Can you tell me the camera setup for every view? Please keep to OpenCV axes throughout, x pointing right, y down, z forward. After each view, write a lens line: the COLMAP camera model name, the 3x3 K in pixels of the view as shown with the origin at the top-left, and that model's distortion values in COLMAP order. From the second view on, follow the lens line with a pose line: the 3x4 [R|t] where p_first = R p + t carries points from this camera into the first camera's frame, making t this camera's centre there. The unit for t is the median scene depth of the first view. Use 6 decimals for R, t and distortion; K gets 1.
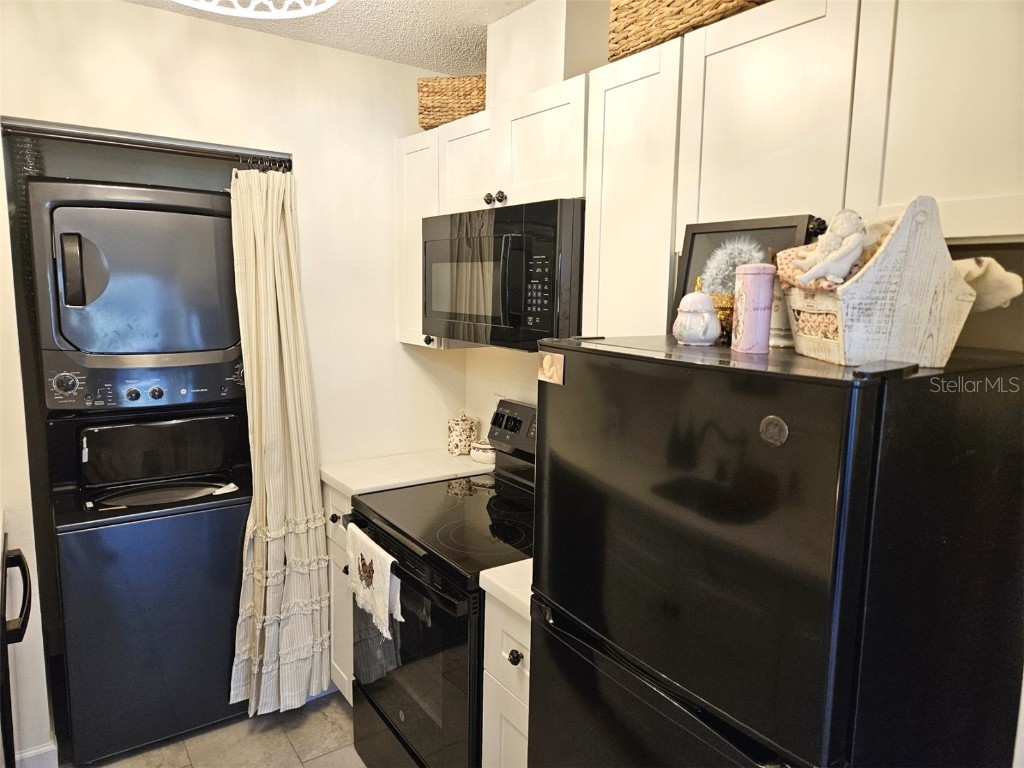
lens RADIAL K [[686.9, 0, 511.1], [0, 686.9, 380.2], [0, 0, 1]] dist [0.065341, -0.045652]
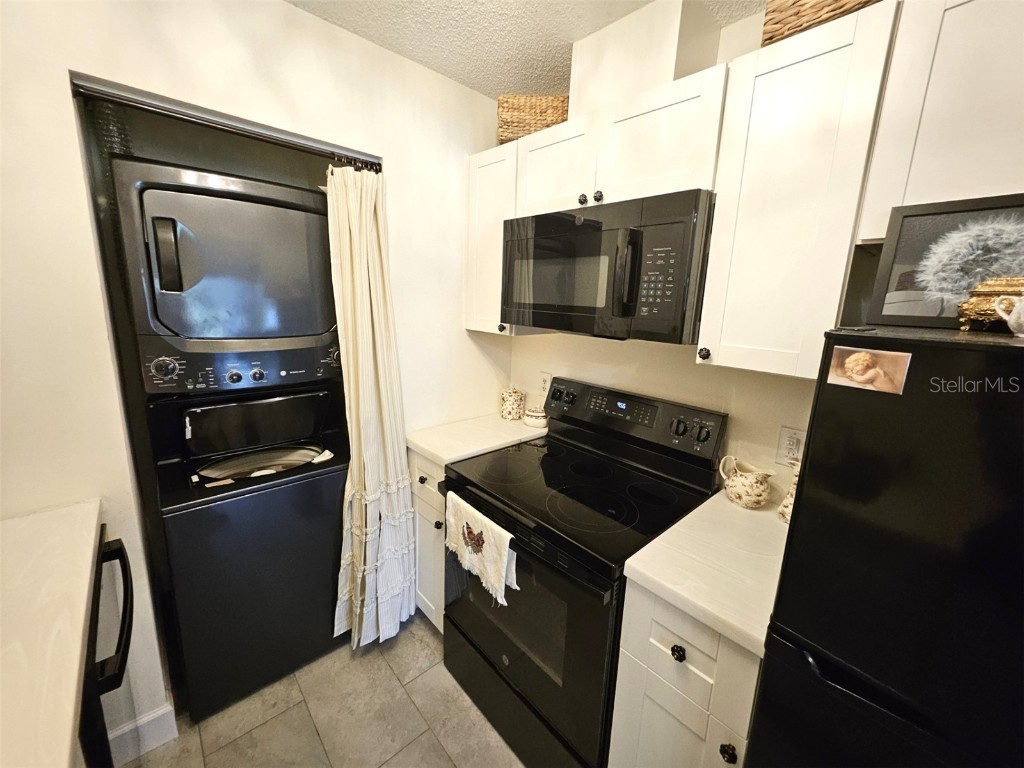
lens RADIAL K [[404.2, 0, 520.9], [0, 404.2, 374.1], [0, 0, 1]] dist [0.005965, -0.002894]
pose [[0.989300, -0.006607, 0.145749, -0.195746], [-0.001489, 0.998465, 0.055368, -0.018560], [-0.145891, -0.054992, 0.987771, 0.318328]]
